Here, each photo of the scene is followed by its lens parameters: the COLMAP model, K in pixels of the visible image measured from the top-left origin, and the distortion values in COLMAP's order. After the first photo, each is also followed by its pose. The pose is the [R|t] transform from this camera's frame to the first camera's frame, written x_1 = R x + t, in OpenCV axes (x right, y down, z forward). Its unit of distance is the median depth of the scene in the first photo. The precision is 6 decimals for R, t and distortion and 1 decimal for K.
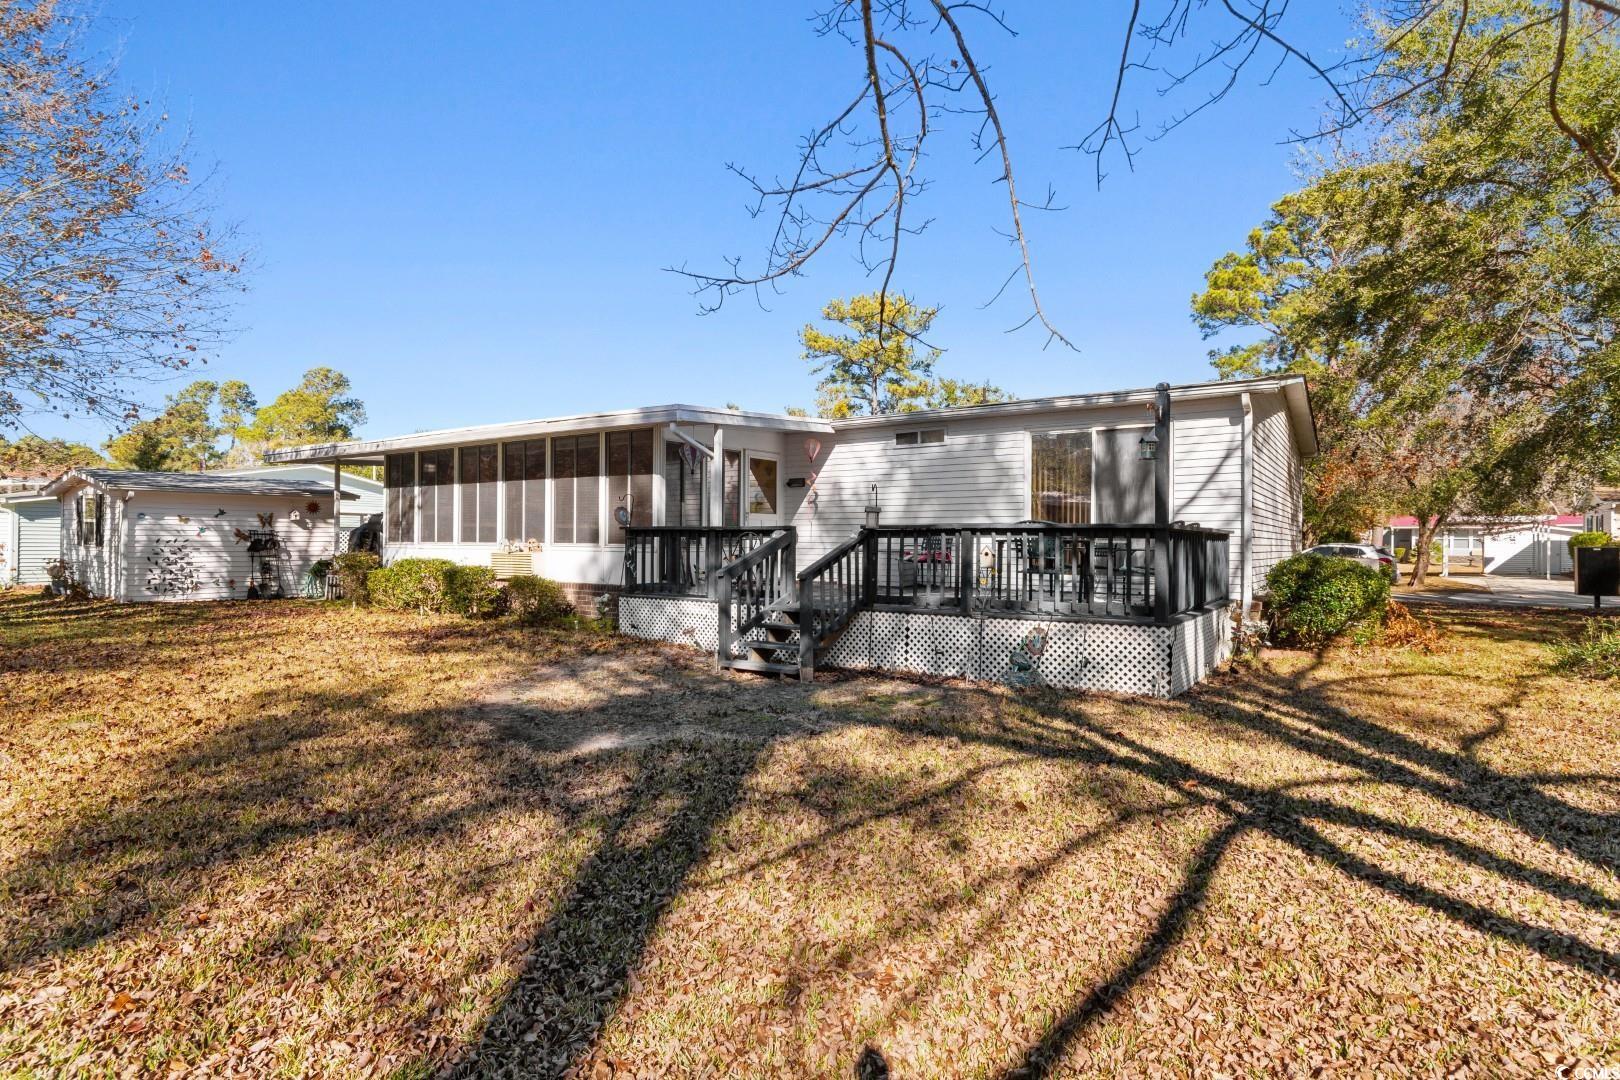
lens RADIAL K [[857.2, 0, 810.2], [0, 857.2, 541.0], [0, 0, 1]] dist [0.008036, 0.000662]
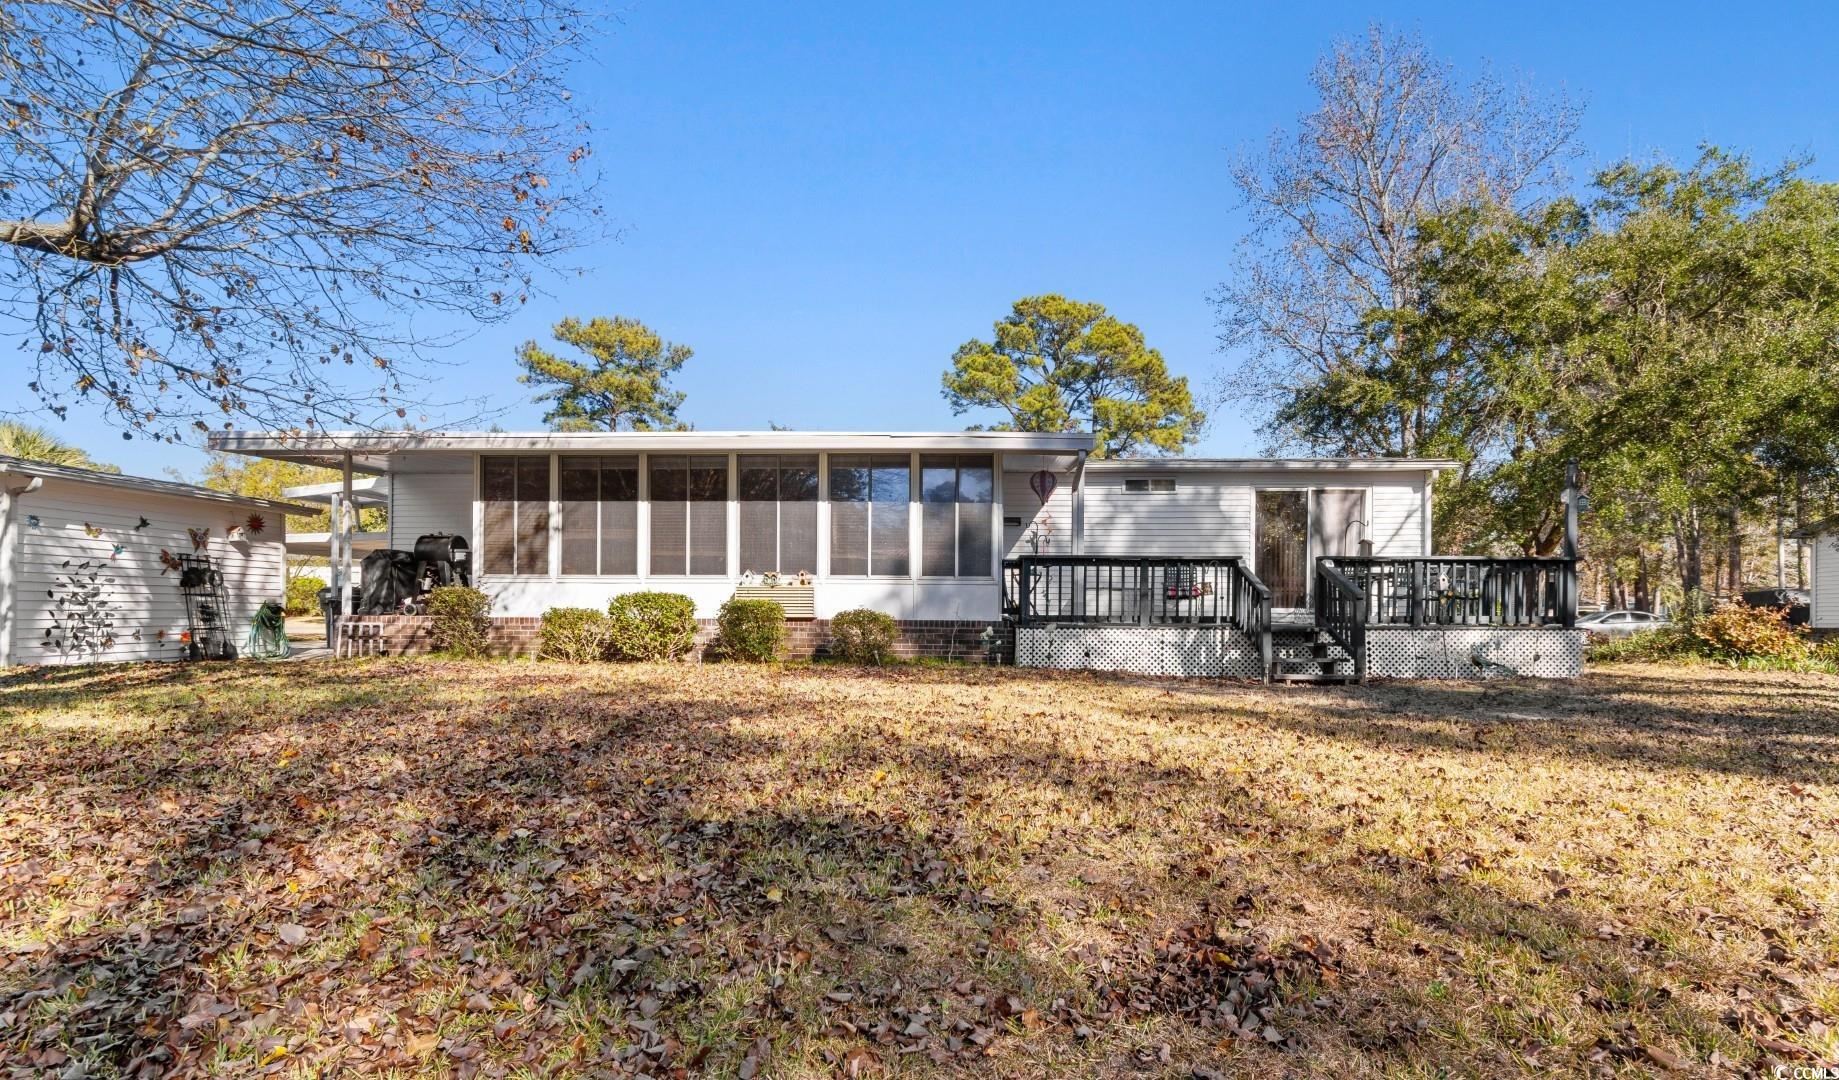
lens RADIAL K [[913.5, 0, 928.0], [0, 913.5, 610.5], [0, 0, 1]] dist [0.017266, -0.000156]
pose [[0.842097, 0.000294, 0.539327, -0.581361], [-0.001376, 0.999998, 0.001604, 0.029458], [-0.539325, -0.002093, 0.842095, 0.131930]]
